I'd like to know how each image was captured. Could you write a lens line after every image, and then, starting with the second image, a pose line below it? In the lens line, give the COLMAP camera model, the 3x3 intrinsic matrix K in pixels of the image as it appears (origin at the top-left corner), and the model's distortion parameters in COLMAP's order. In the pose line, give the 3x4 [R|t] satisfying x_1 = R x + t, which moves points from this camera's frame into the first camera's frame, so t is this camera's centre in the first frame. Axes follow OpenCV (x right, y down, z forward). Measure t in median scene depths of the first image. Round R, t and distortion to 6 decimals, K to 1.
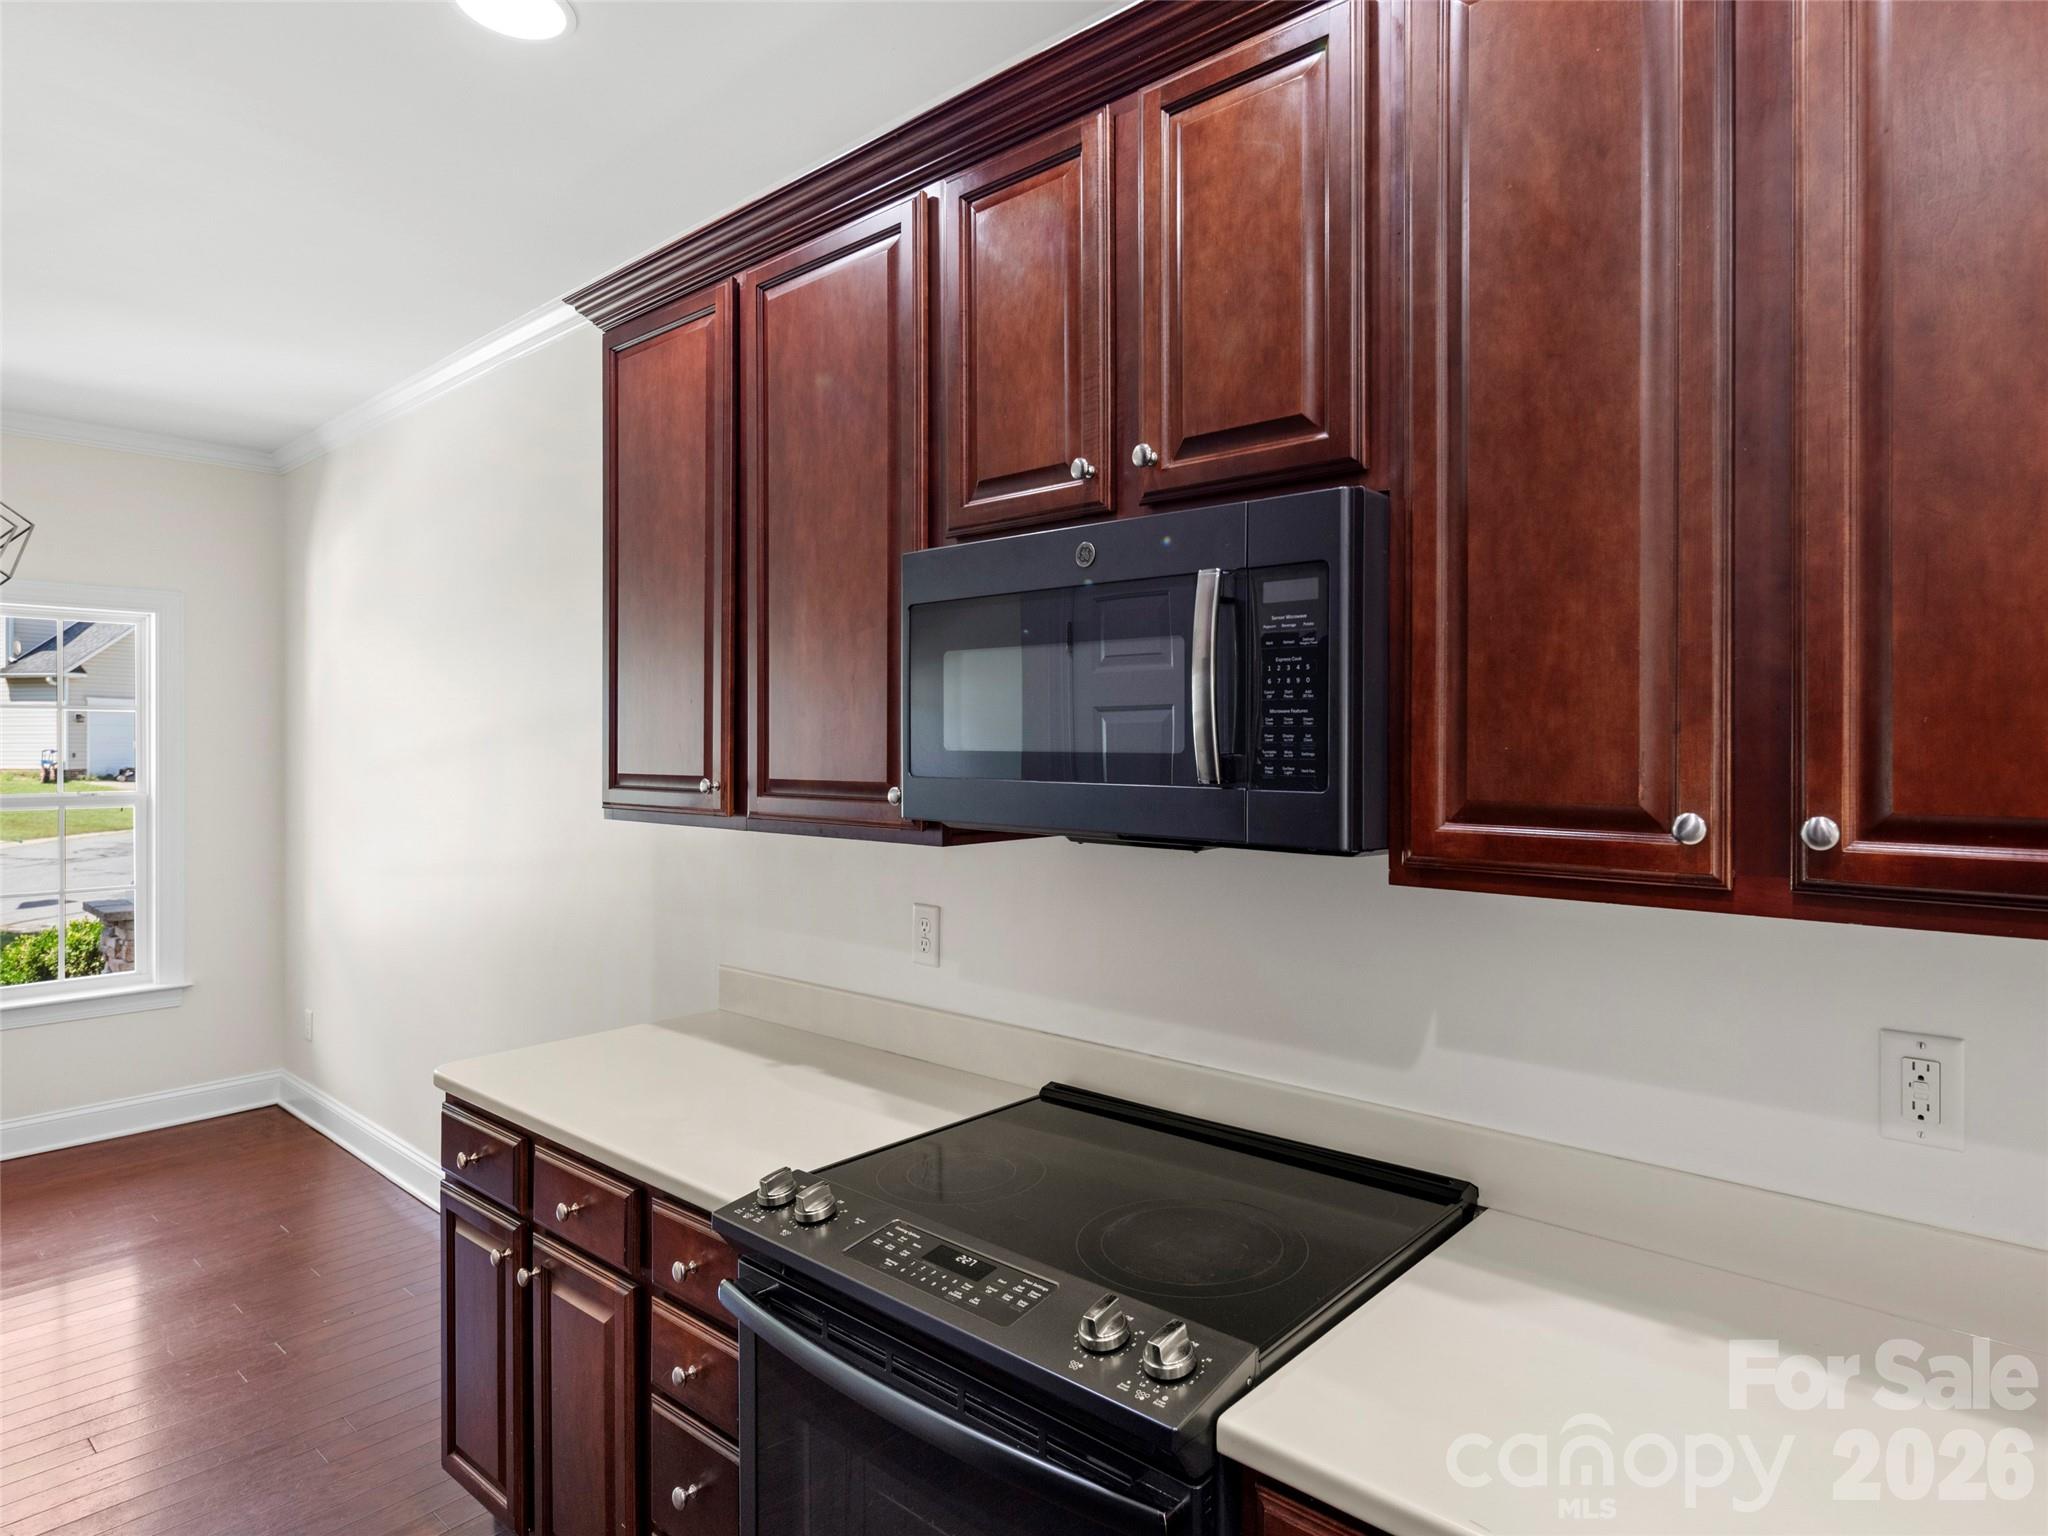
lens RADIAL K [[1132.4, 0, 1100.8], [0, 1132.4, 756.7], [0, 0, 1]] dist [0.006421, -0.005849]
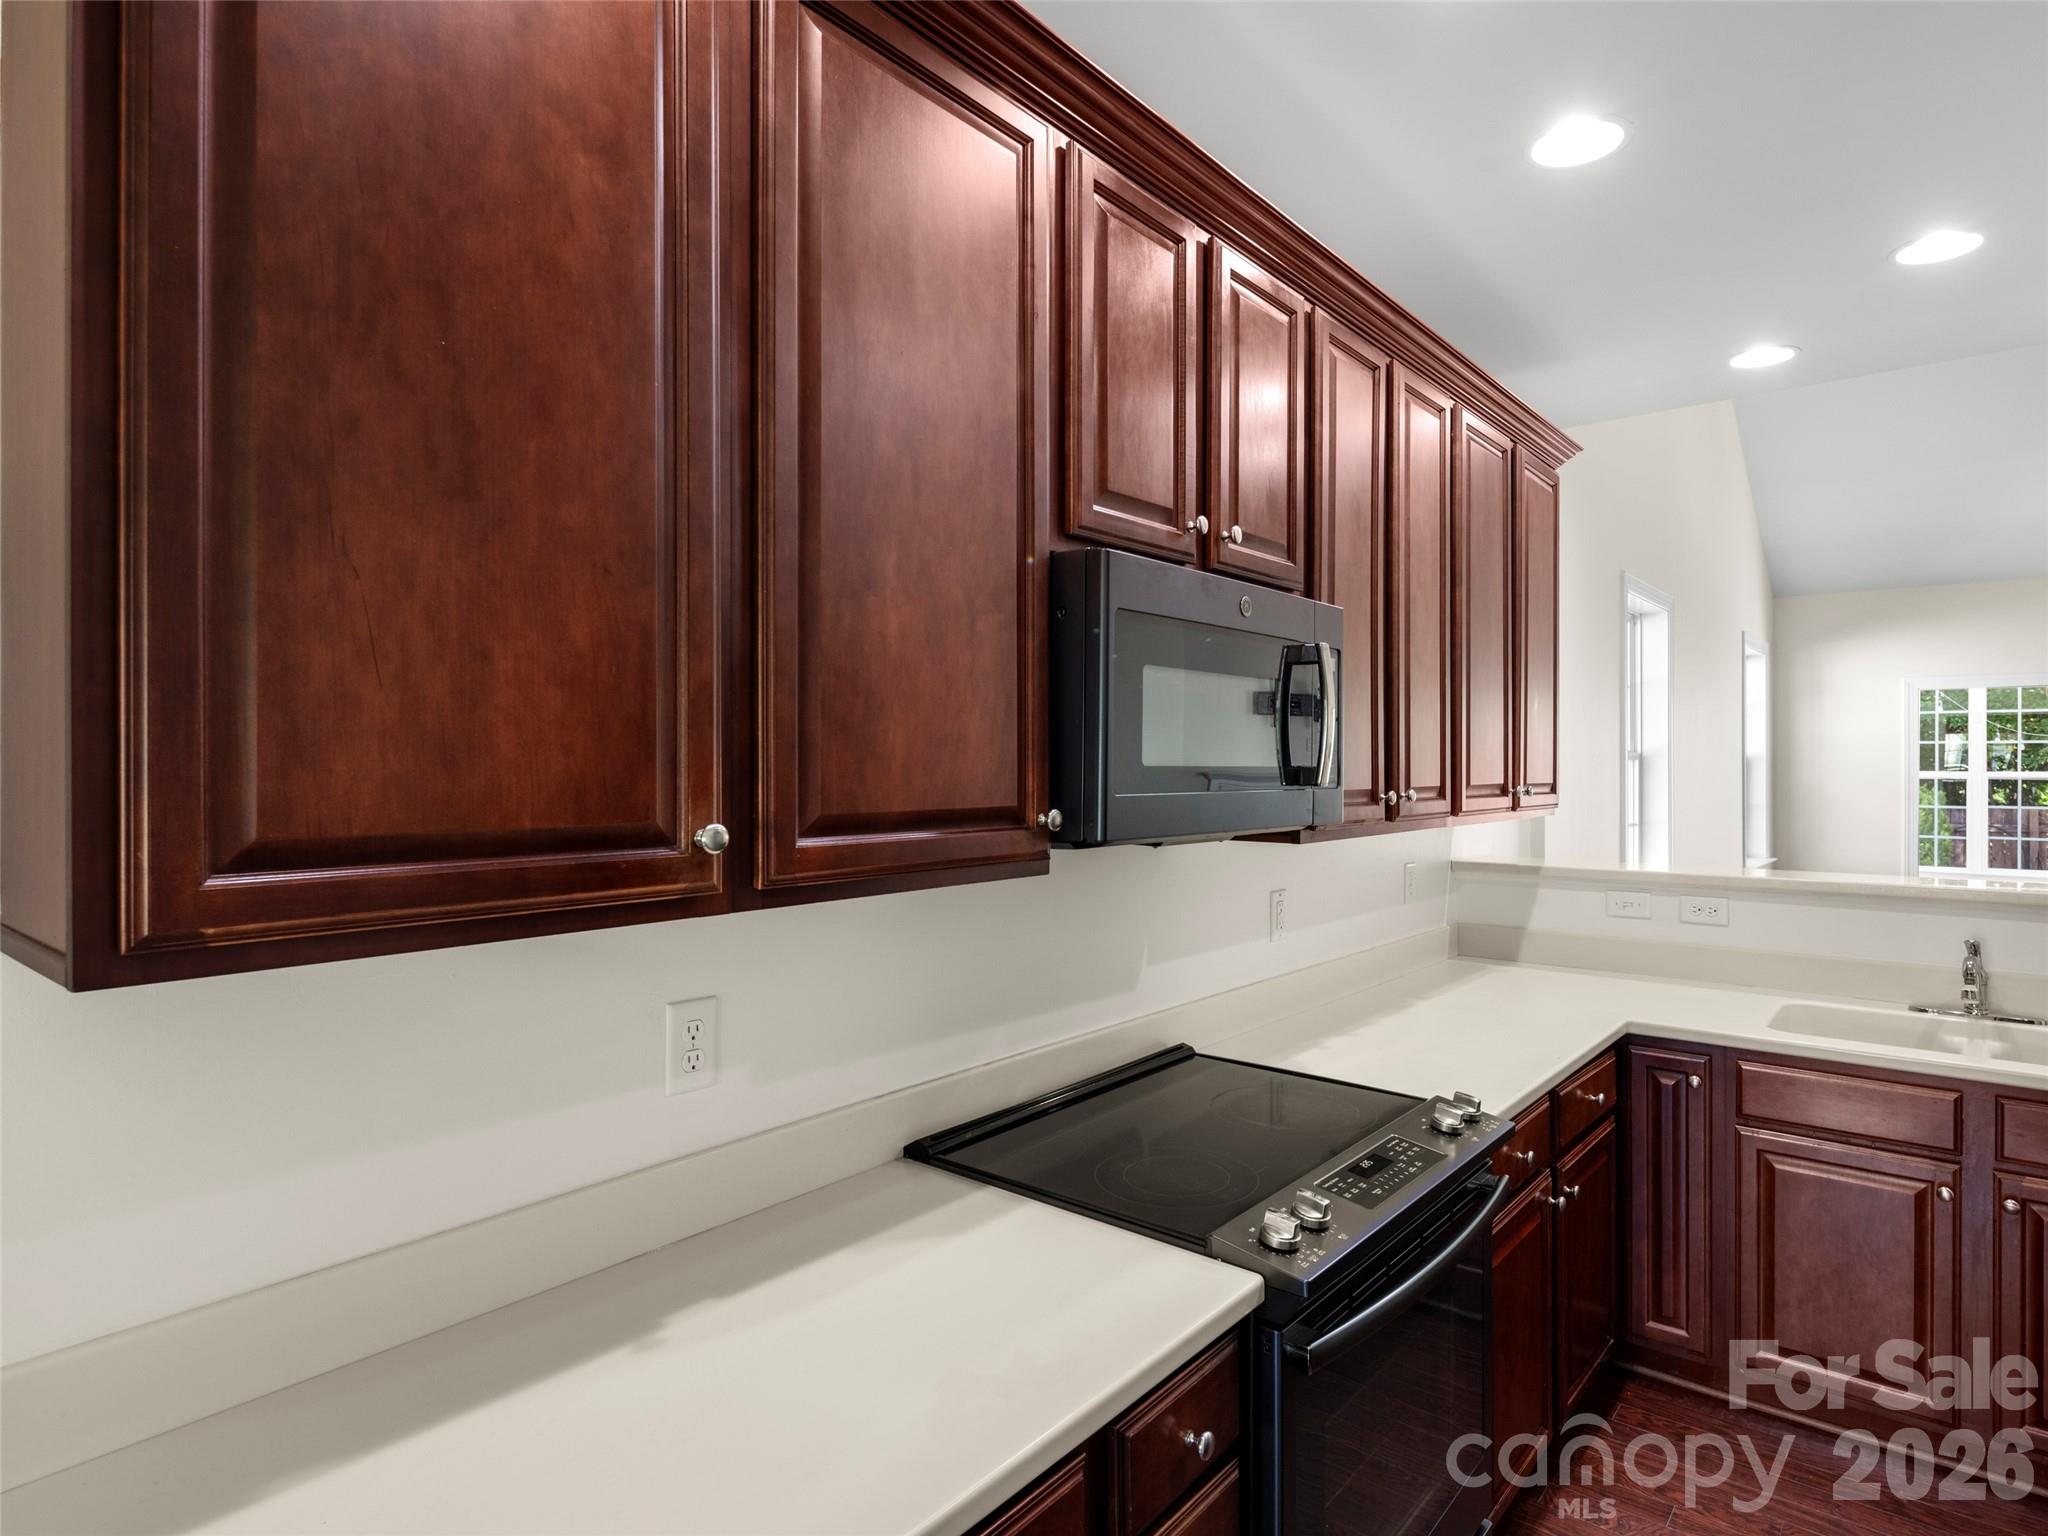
lens RADIAL K [[1132.4, 0, 1044.7], [0, 1132.4, 763.1], [0, 0, 1]] dist [0.006421, -0.005849]
pose [[0.001317, -0.003604, 0.999993, -0.989729], [0.003895, 0.999986, 0.003599, -0.010631], [-0.999992, 0.003890, 0.001332, 0.961729]]
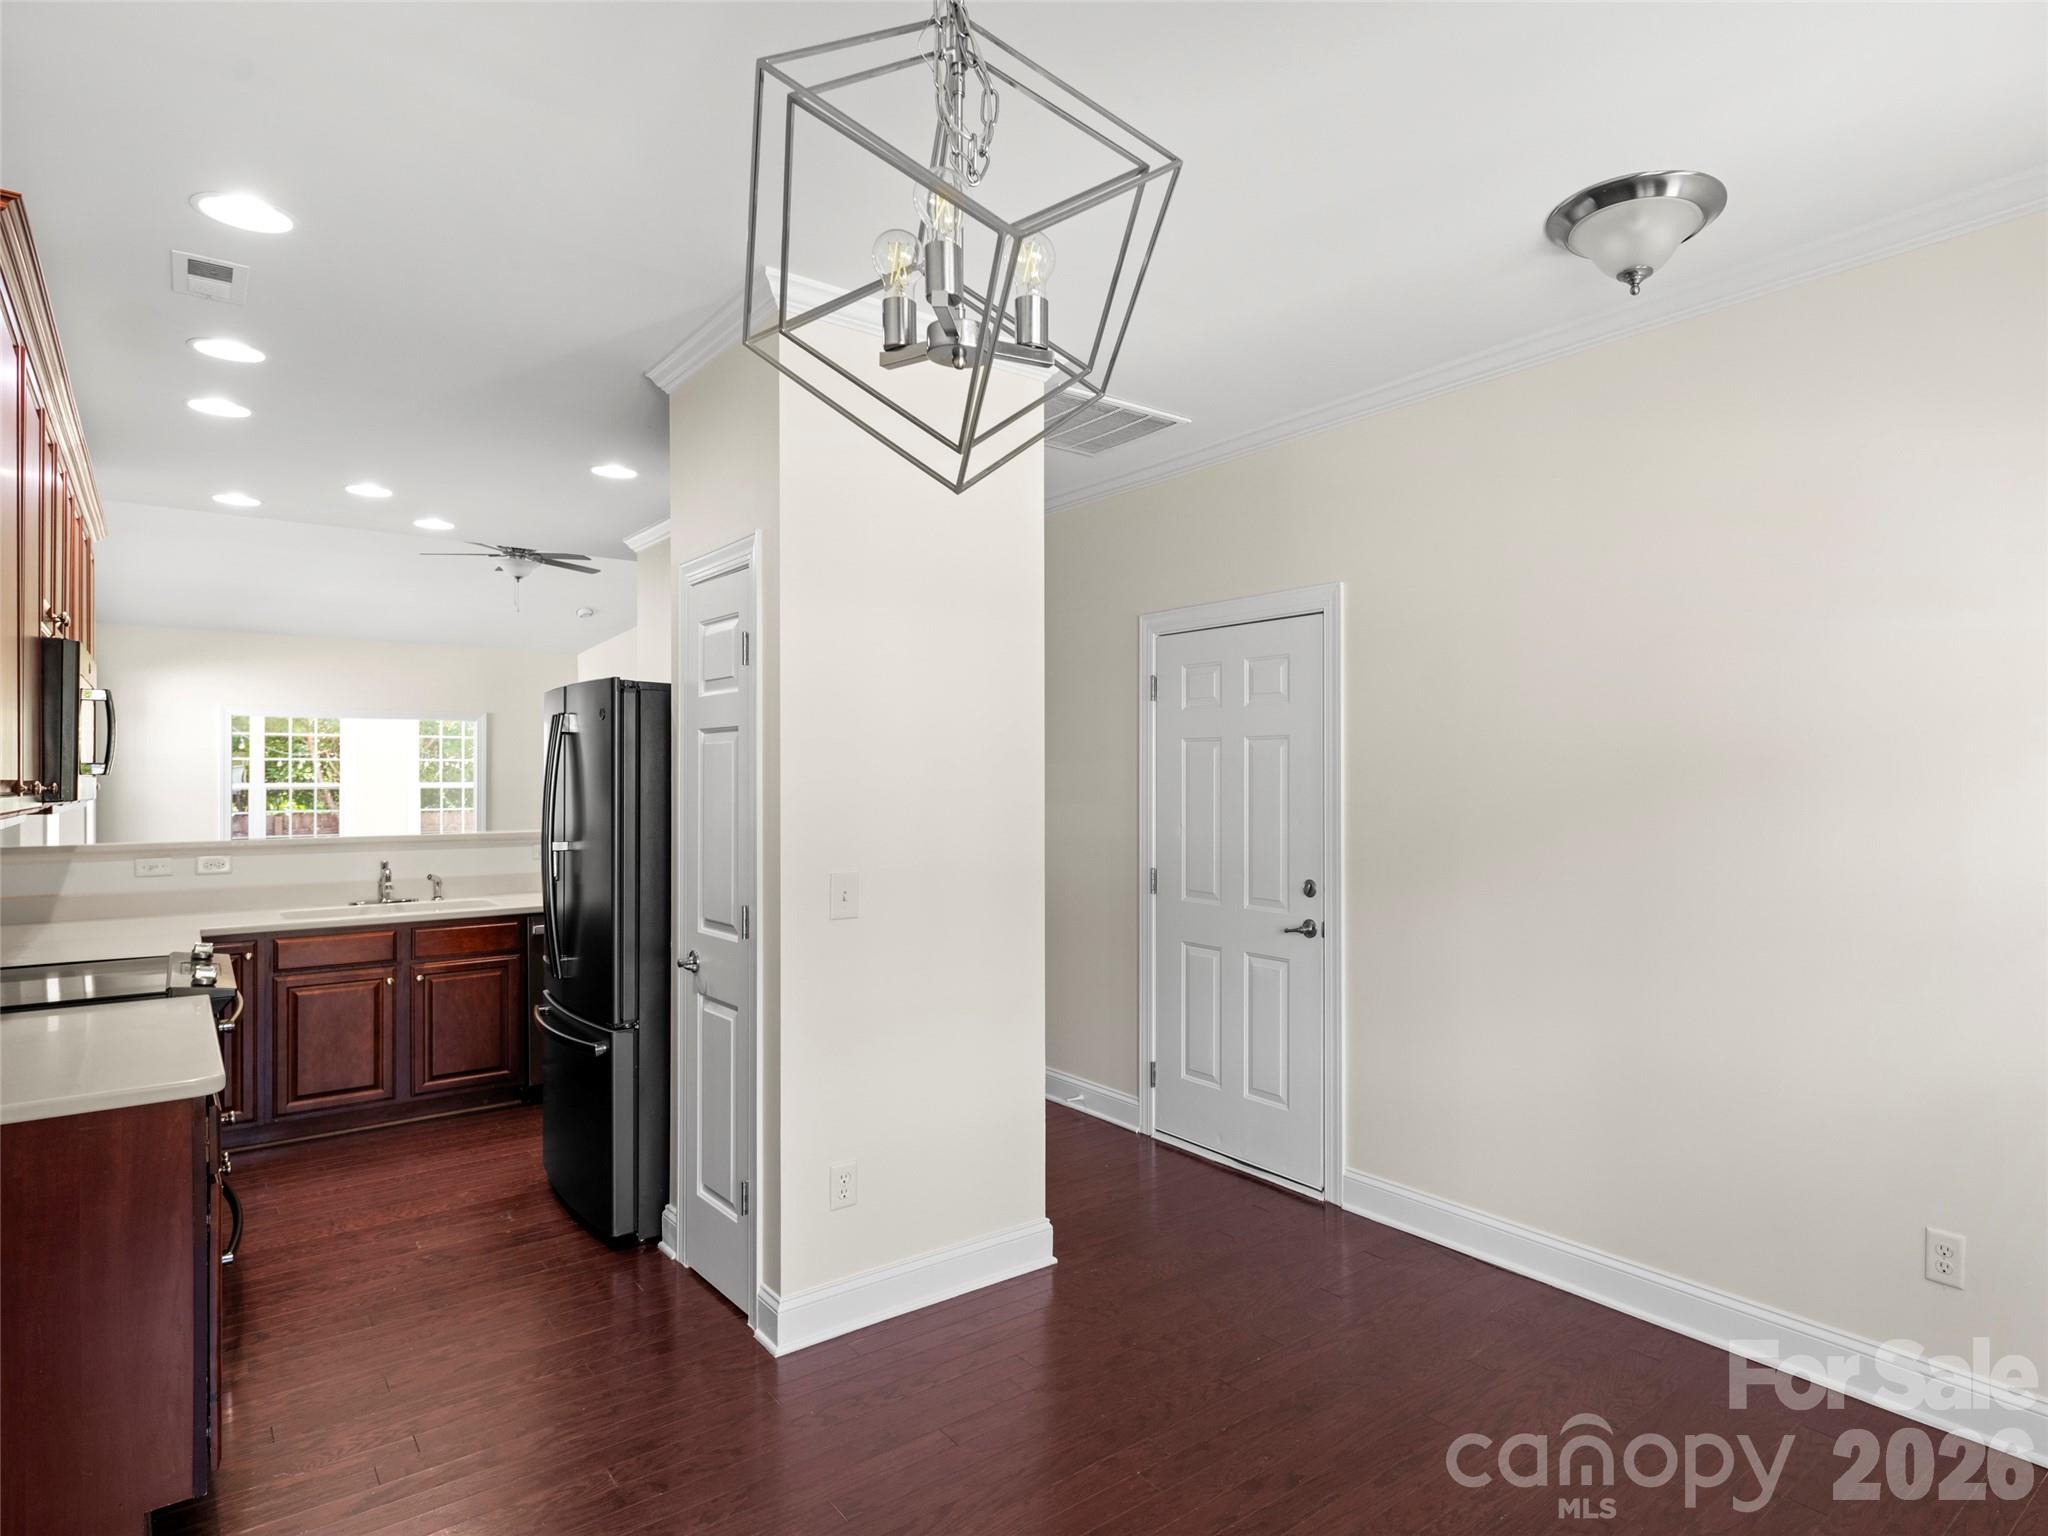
lens RADIAL K [[1132.4, 0, 1168.7], [0, 1132.4, 770.4], [0, 0, 1]] dist [0.006421, -0.005849]
pose [[-0.987302, 0.002830, 0.158829, -1.836322], [0.002708, 0.999996, -0.000985, 0.013604], [-0.158831, -0.000543, -0.987306, 2.170440]]
